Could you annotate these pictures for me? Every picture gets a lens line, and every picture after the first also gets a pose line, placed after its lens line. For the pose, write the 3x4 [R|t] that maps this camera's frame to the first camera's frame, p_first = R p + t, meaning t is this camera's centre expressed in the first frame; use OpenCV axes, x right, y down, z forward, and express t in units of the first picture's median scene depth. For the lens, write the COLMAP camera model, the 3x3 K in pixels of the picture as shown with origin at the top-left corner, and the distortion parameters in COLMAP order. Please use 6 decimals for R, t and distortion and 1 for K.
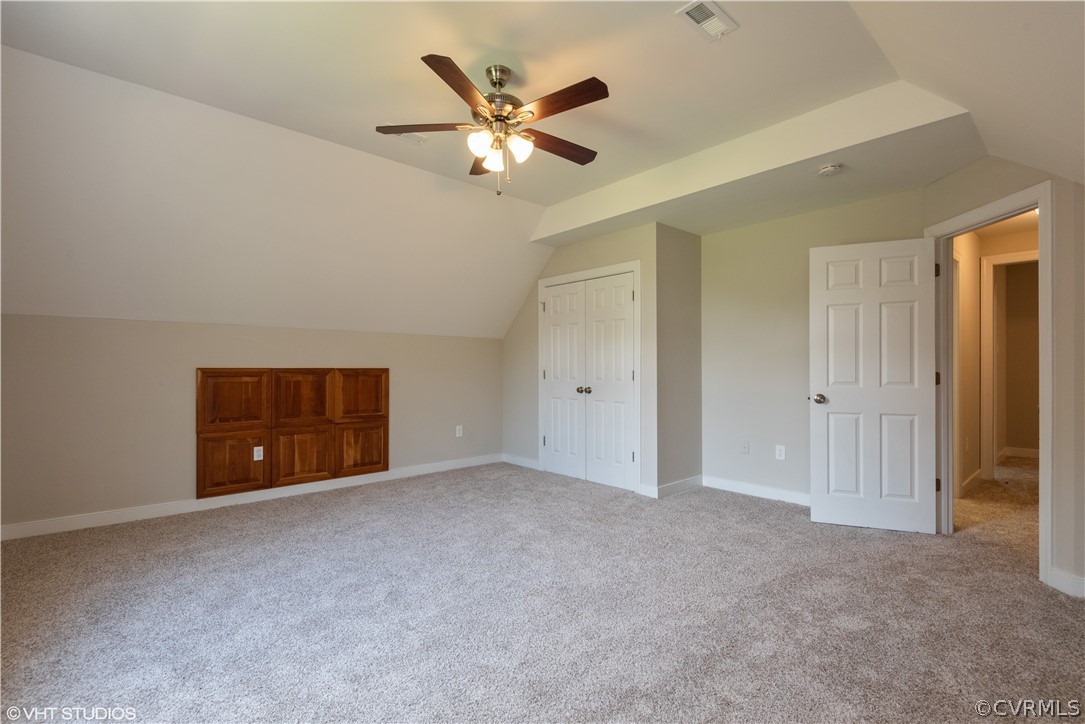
lens RADIAL K [[496.3, 0, 543.7], [0, 496.3, 364.6], [0, 0, 1]] dist [0.012822, -0.000802]
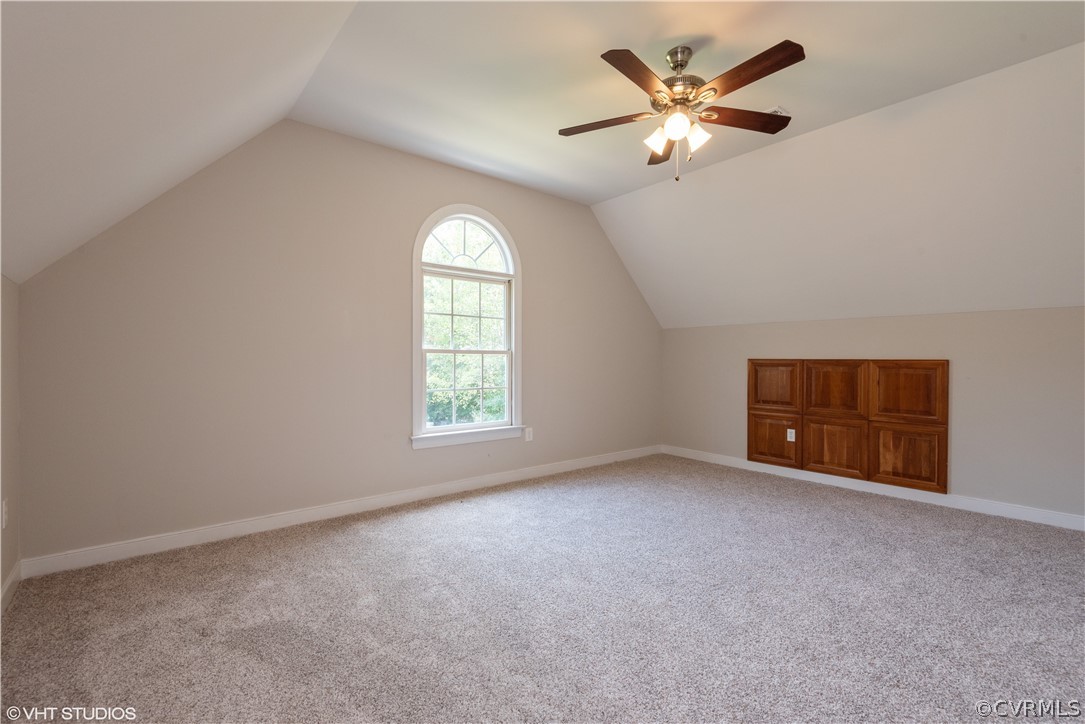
lens RADIAL K [[496.3, 0, 543.7], [0, 496.3, 361.7], [0, 0, 1]] dist [0.012822, -0.000802]
pose [[-0.049703, 0.006292, -0.998744, 0.539576], [0.004738, 0.999970, 0.006064, 0.003137], [0.998753, -0.004430, -0.049731, 0.472040]]
